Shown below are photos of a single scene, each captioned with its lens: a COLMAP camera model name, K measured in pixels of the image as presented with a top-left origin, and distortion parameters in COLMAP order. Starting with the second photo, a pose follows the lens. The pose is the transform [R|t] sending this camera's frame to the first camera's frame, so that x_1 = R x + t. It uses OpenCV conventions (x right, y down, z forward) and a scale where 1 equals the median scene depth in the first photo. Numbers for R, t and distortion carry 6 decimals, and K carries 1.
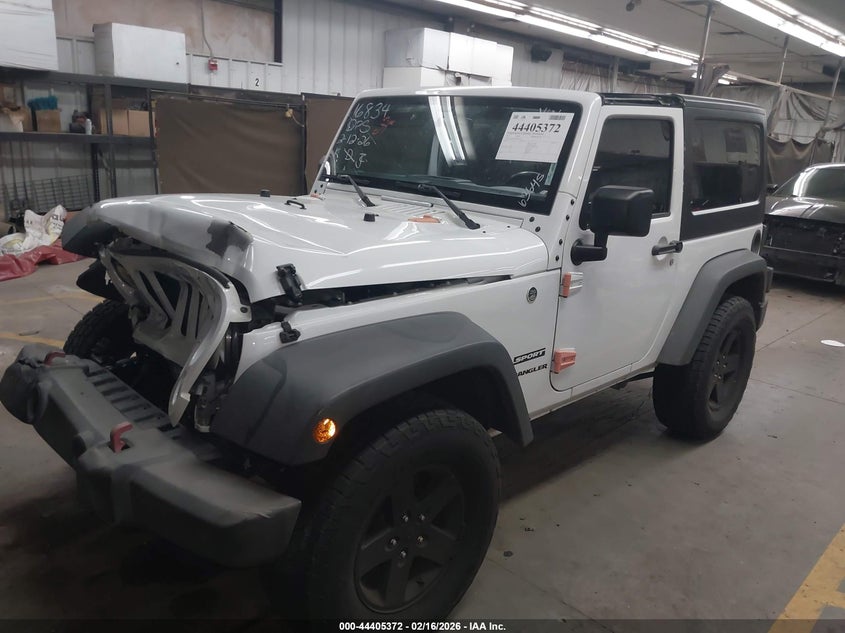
lens RADIAL K [[683.6, 0, 413.0], [0, 683.6, 317.1], [0, 0, 1]] dist [-0.003410, -0.009828]
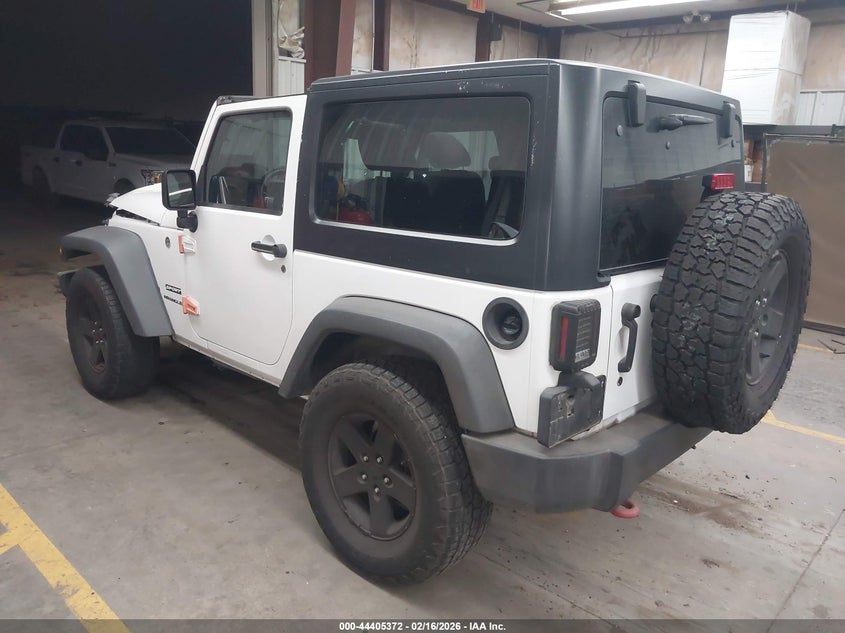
lens RADIAL K [[683.6, 0, 413.0], [0, 683.6, 317.1], [0, 0, 1]] dist [-0.003410, -0.009828]
pose [[0.005330, 0.183021, -0.983095, 1.518126], [-0.299812, 0.938175, 0.173033, -0.270819], [0.953983, 0.293822, 0.059872, 1.356142]]
